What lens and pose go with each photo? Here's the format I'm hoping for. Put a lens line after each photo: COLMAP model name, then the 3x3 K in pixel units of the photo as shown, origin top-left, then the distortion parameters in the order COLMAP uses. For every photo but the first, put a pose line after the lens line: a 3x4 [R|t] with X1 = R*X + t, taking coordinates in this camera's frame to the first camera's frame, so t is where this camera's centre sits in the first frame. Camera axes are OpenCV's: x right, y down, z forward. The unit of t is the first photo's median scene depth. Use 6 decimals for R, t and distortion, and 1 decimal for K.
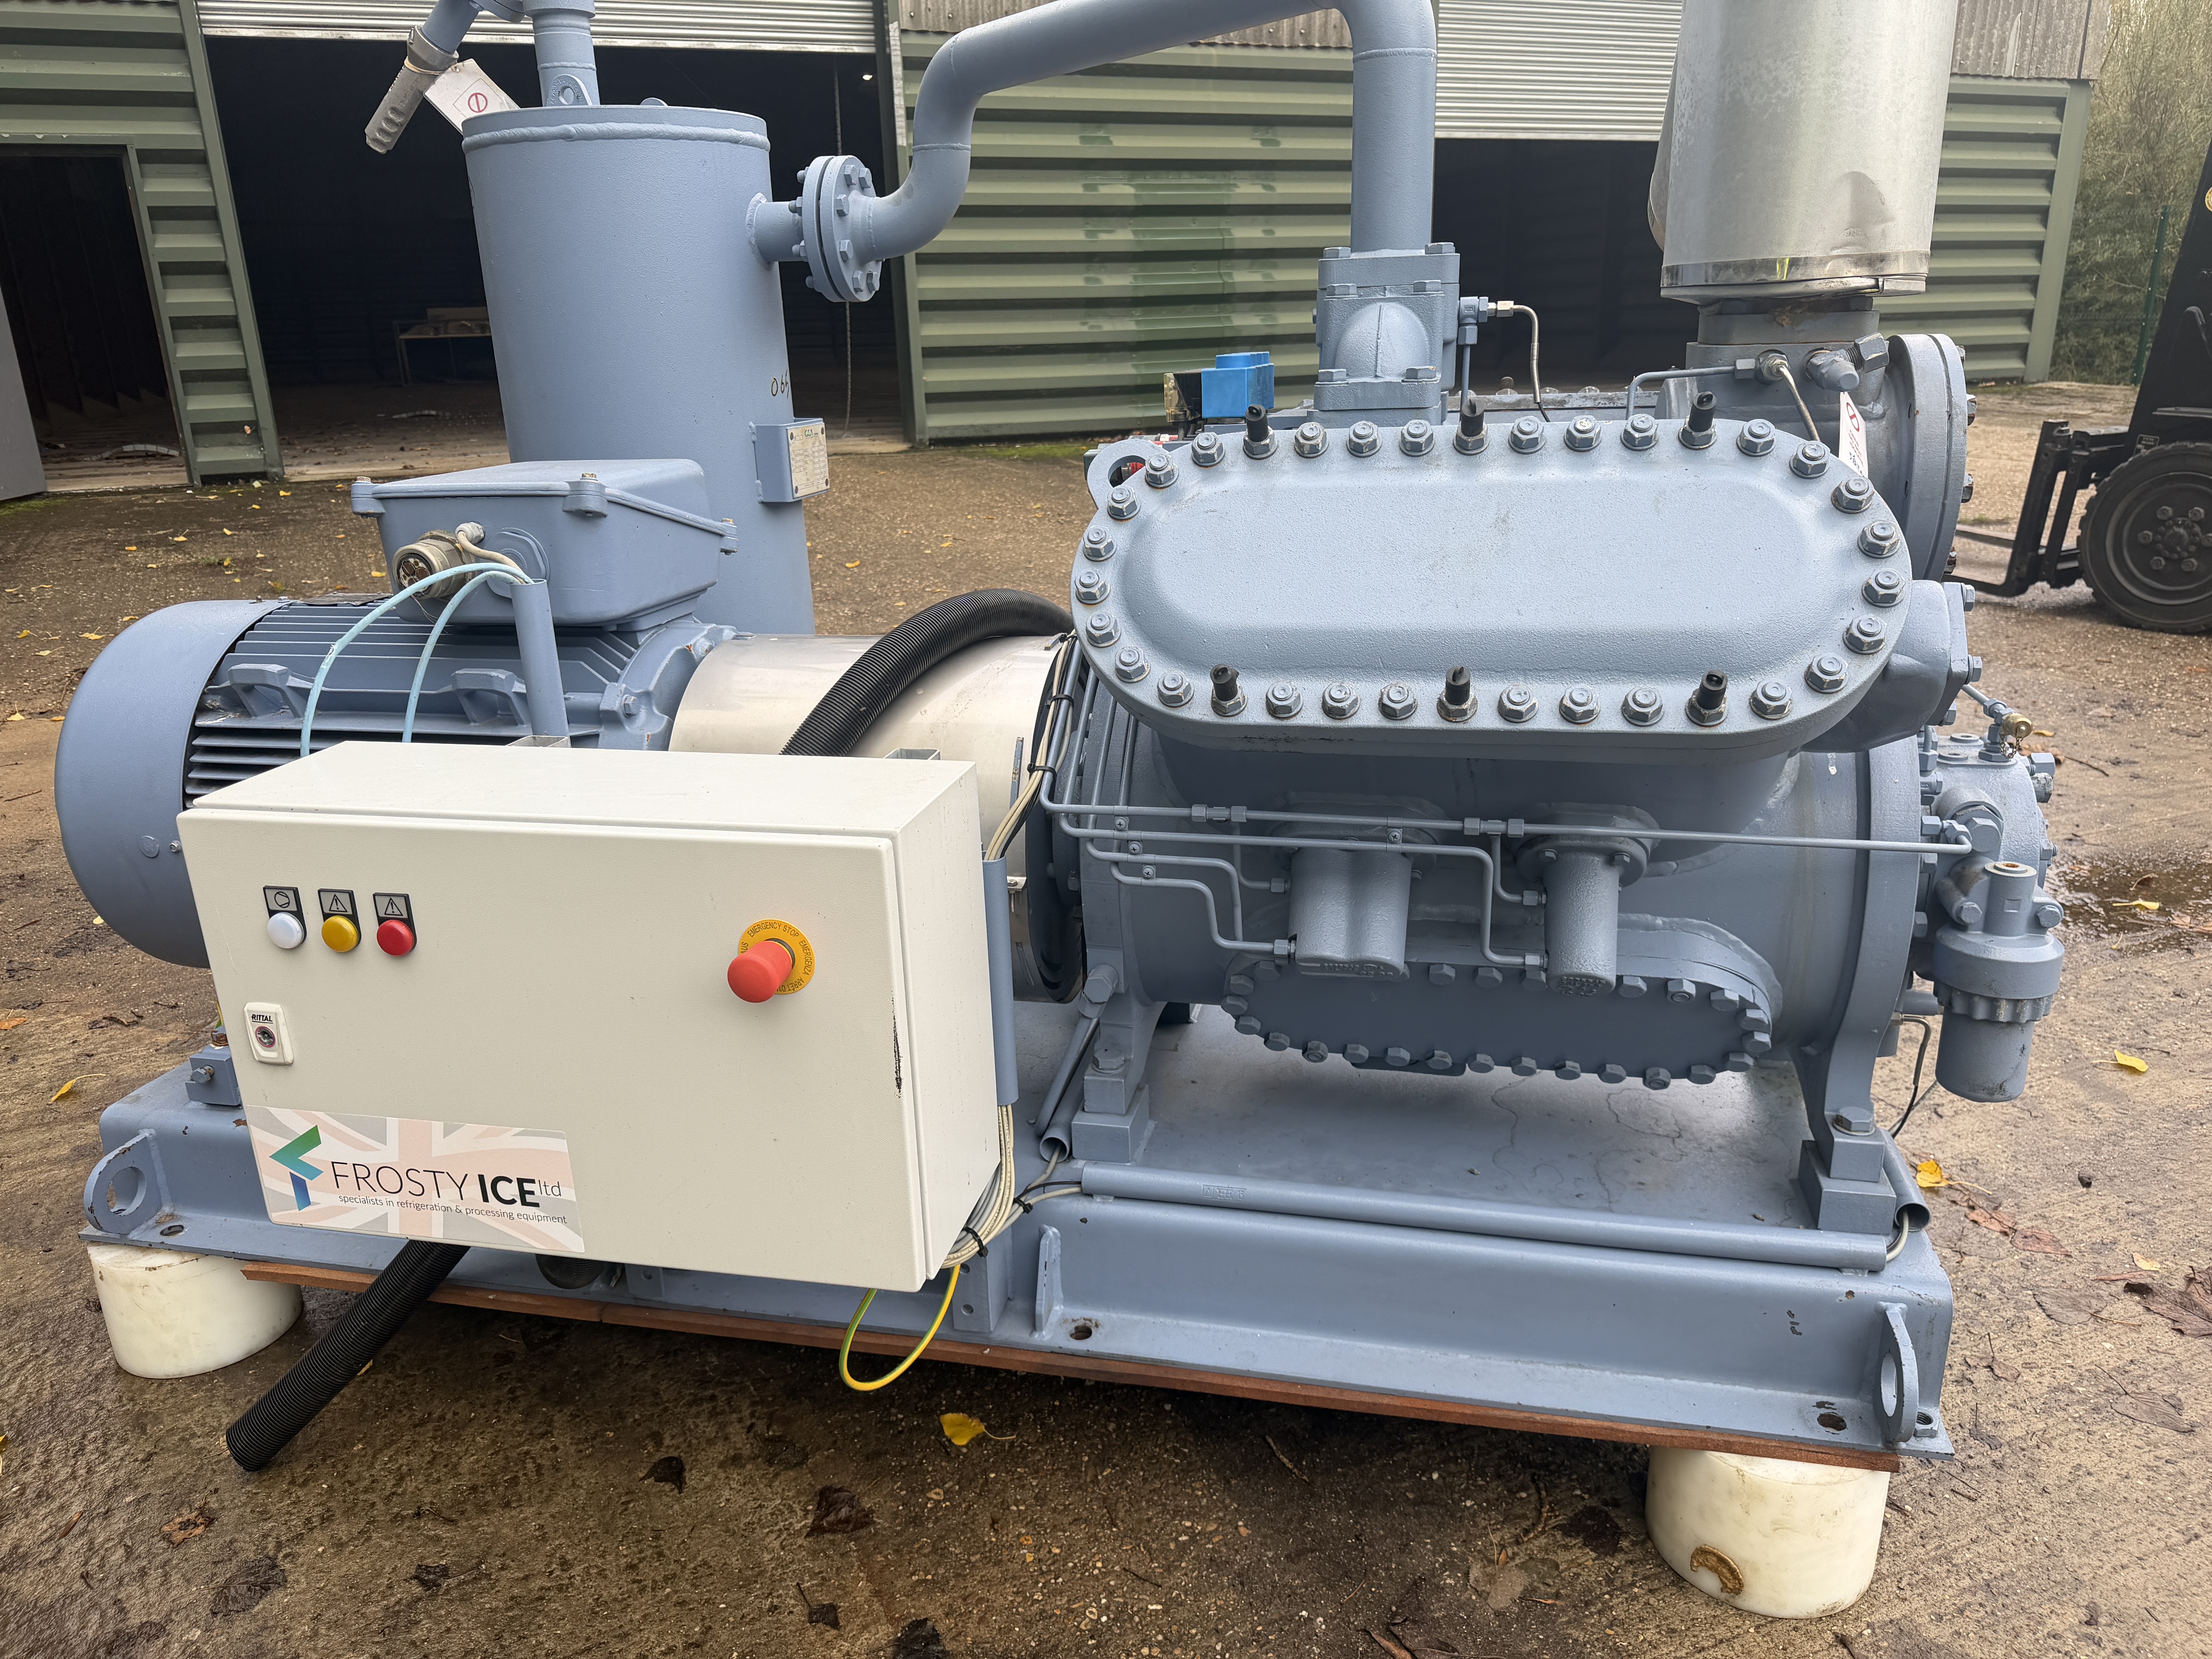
lens RADIAL K [[1568.2, 0, 1106.0], [0, 1568.2, 829.5], [0, 0, 1]] dist [-0.037543, -0.001515]
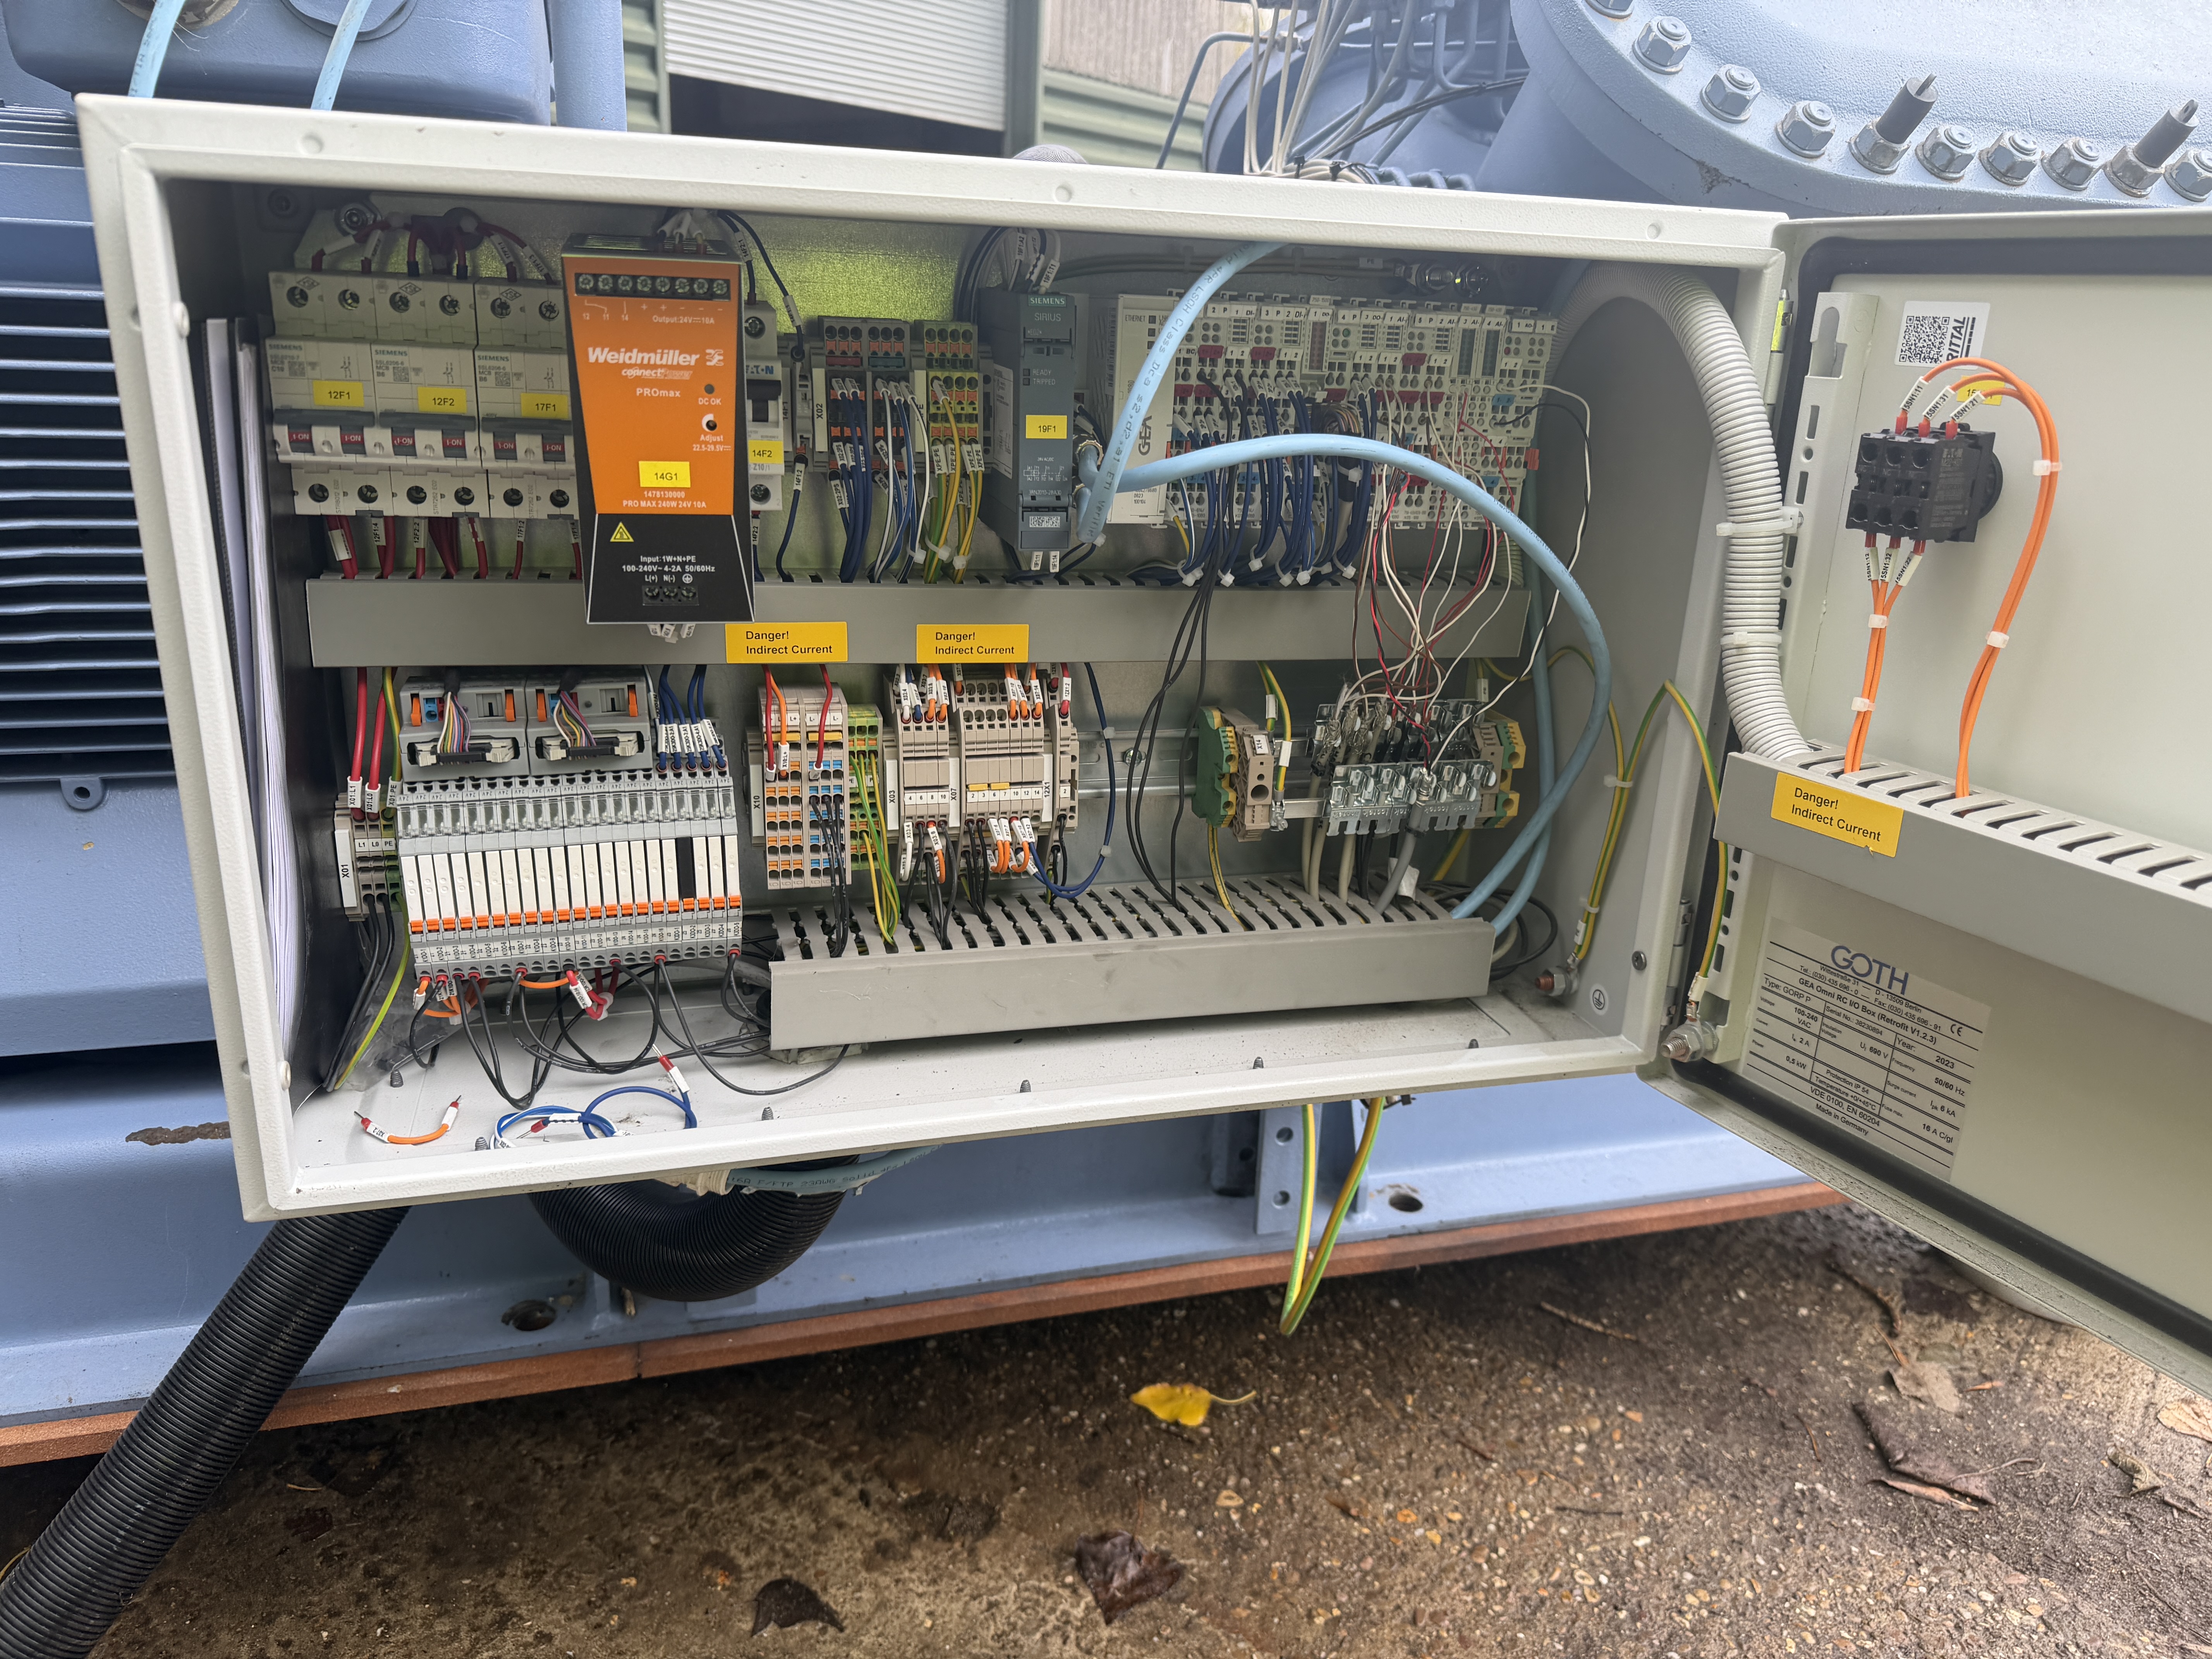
lens RADIAL K [[1568.2, 0, 1106.0], [0, 1568.2, 829.5], [0, 0, 1]] dist [-0.037543, -0.001515]
pose [[0.873965, -0.088440, 0.477874, -0.445553], [0.087677, 0.995861, 0.023955, 0.126986], [-0.478015, 0.020962, 0.878102, 0.446521]]
